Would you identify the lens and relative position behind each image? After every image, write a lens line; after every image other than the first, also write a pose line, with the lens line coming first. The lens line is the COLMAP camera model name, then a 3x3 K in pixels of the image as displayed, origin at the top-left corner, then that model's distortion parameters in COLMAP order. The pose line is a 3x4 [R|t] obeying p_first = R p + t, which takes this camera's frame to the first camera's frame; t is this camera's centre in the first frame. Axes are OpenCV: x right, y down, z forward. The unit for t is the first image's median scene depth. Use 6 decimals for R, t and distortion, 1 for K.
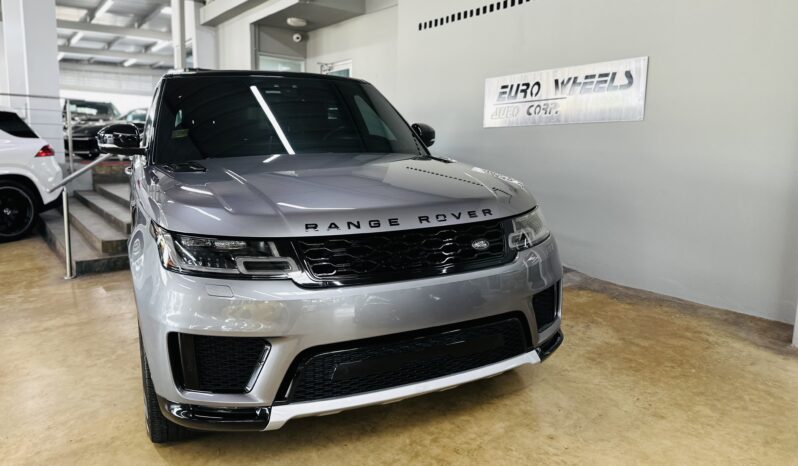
lens RADIAL K [[557.1, 0, 408.1], [0, 557.1, 229.6], [0, 0, 1]] dist [0.064122, -0.089986]
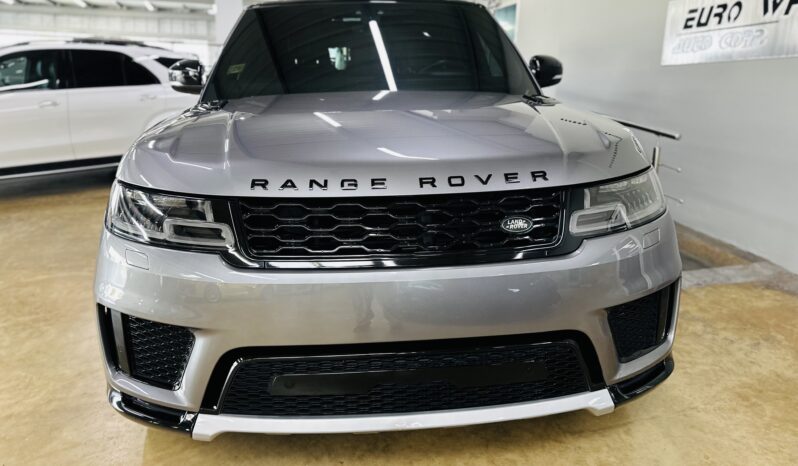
lens RADIAL K [[557.1, 0, 408.1], [0, 557.1, 229.6], [0, 0, 1]] dist [0.064122, -0.089986]
pose [[0.938667, 0.082865, -0.334722, 0.150228], [-0.055357, 0.994319, 0.090917, -0.013212], [0.340354, -0.066811, 0.937921, 0.219630]]
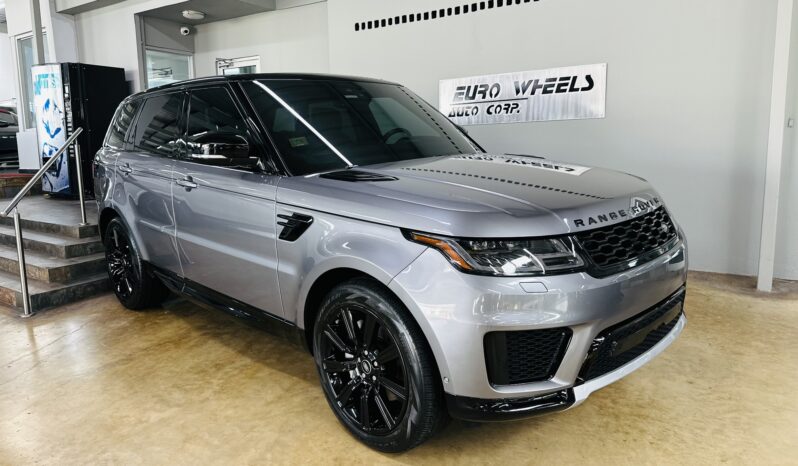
lens RADIAL K [[557.1, 0, 408.1], [0, 557.1, 229.6], [0, 0, 1]] dist [0.064122, -0.089986]
pose [[0.941808, -0.080235, 0.326435, -0.494925], [0.077761, 0.996758, 0.020644, -0.023379], [-0.327033, 0.005941, 0.944994, 0.033267]]
